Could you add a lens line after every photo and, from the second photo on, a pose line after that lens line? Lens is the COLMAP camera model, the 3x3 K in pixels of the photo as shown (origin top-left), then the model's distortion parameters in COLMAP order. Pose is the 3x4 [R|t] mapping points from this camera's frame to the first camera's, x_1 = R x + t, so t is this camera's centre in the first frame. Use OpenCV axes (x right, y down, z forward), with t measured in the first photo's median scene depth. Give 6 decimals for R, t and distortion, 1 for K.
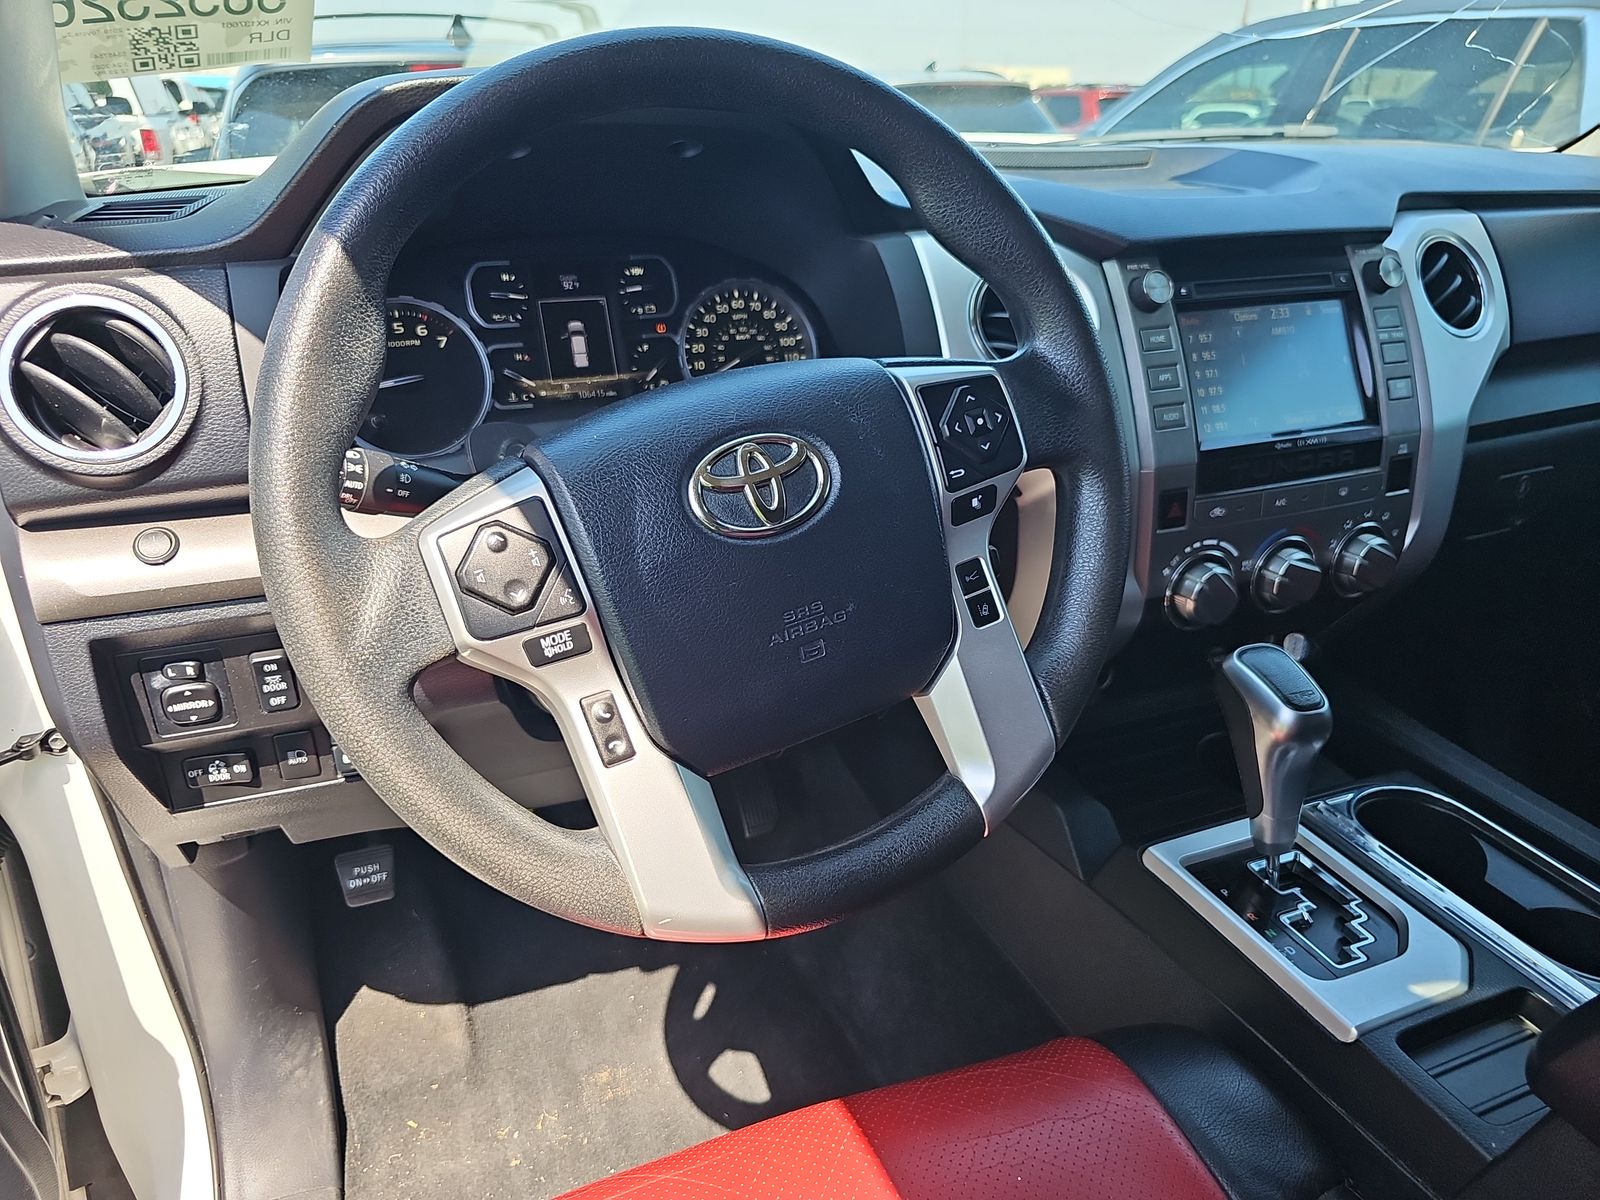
lens RADIAL K [[1070.8, 0, 783.0], [0, 1070.8, 606.3], [0, 0, 1]] dist [0.033462, -0.029521]
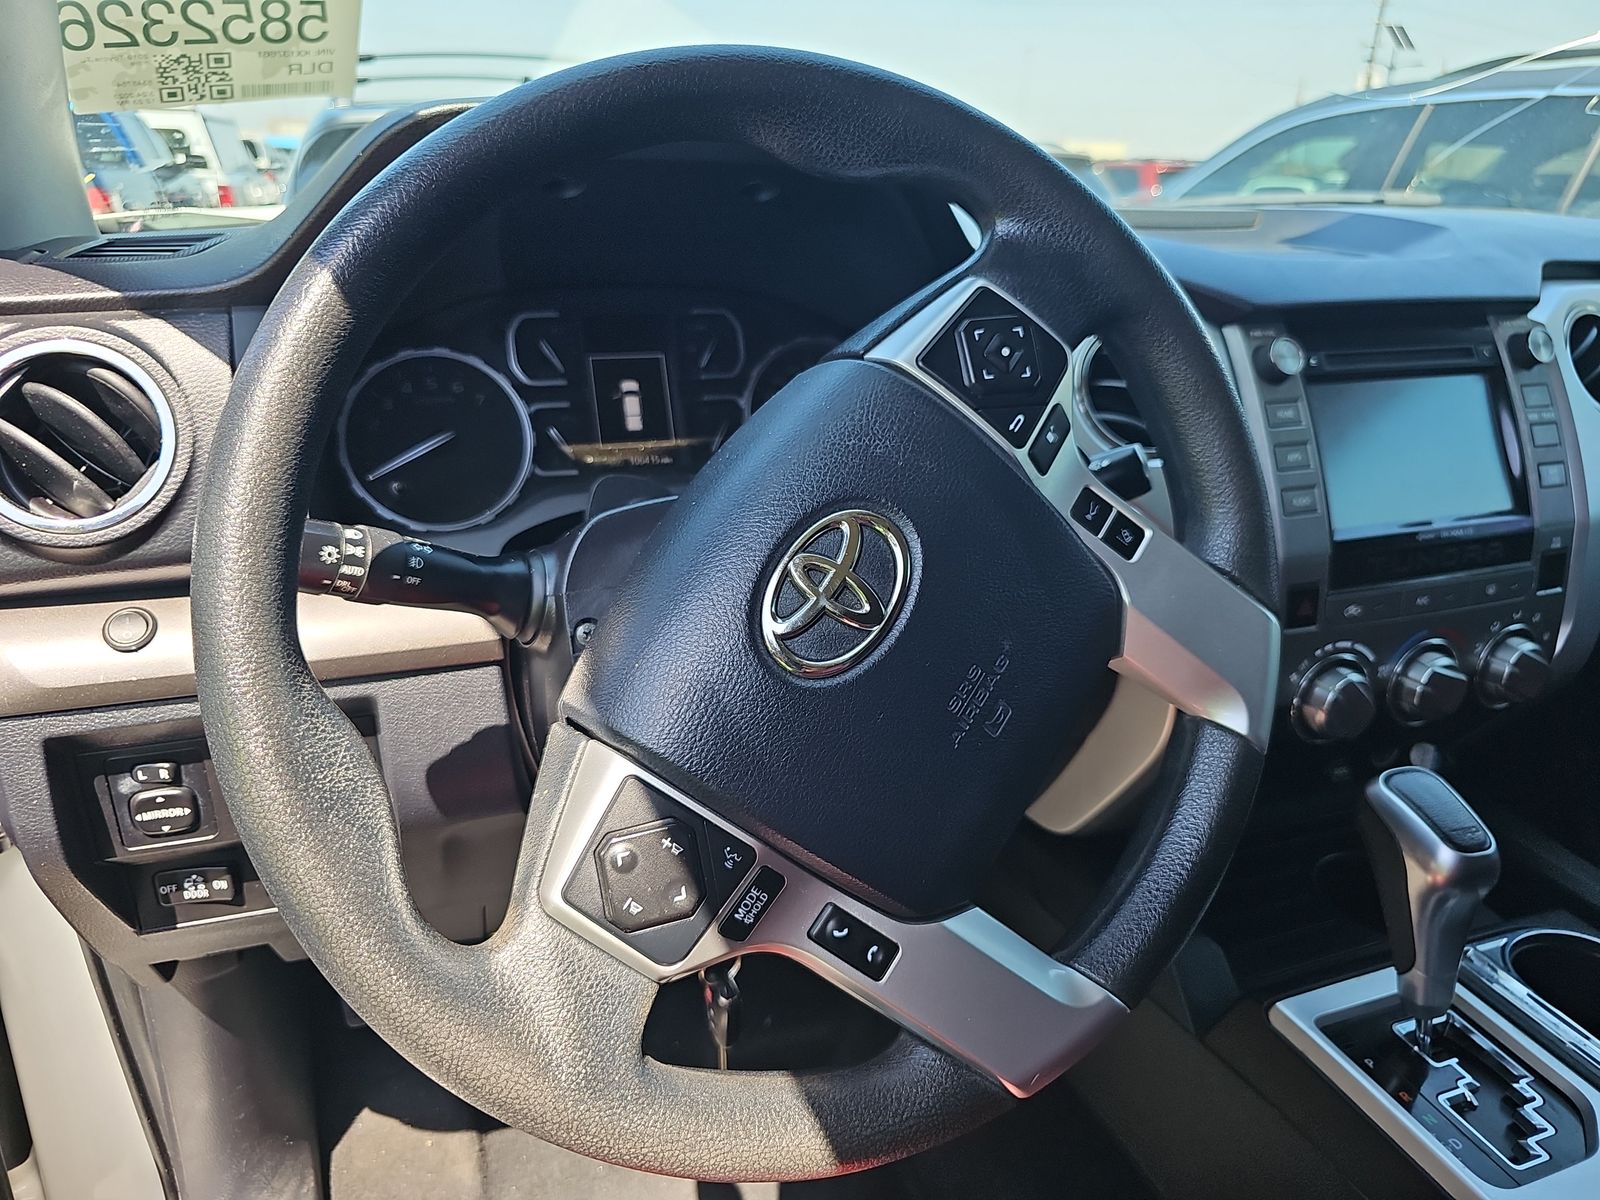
lens RADIAL K [[1070.8, 0, 808.1], [0, 1070.8, 593.7], [0, 0, 1]] dist [0.033462, -0.029521]
pose [[0.999435, 0.025958, -0.021372, -0.020616], [-0.027285, 0.997557, -0.064312, -0.034243], [0.019650, 0.064859, 0.997701, 0.121781]]
